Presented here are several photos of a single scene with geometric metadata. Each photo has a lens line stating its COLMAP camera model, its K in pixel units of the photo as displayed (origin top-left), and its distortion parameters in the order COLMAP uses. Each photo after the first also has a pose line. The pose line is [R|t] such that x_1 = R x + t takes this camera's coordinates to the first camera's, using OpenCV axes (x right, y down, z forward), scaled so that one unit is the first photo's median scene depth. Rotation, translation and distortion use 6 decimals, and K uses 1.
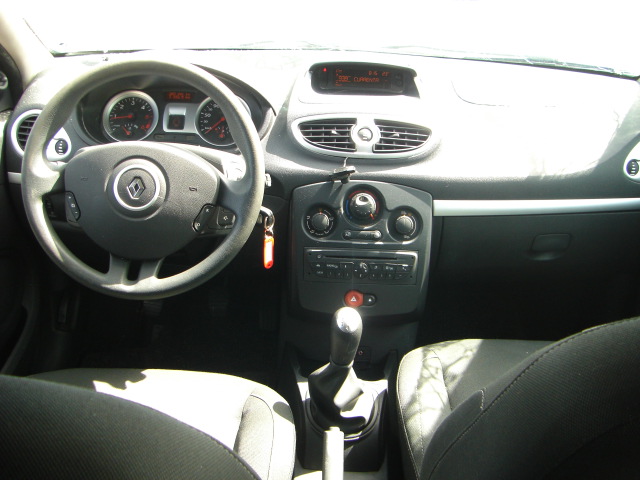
lens RADIAL K [[718.6, 0, 321.9], [0, 718.6, 240.6], [0, 0, 1]] dist [-0.137141, 0.000000]
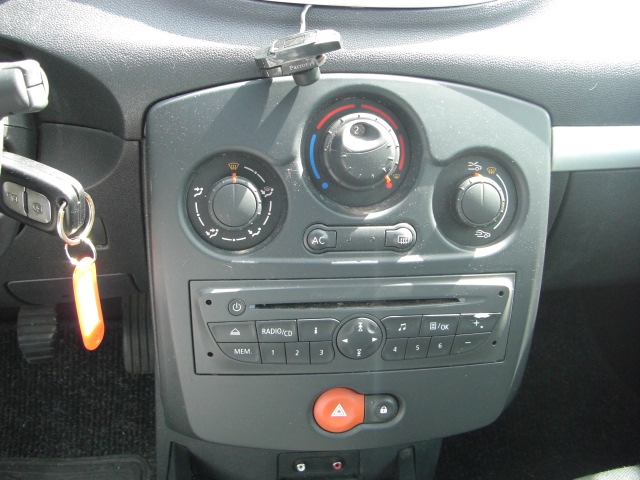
lens RADIAL K [[718.6, 0, 314.7], [0, 718.6, 237.5], [0, 0, 1]] dist [-0.137141, 0.000000]
pose [[0.993183, -0.050503, 0.105053, -0.001210], [0.035070, 0.988974, 0.143880, -0.057456], [-0.111161, -0.139215, 0.984003, 0.667876]]
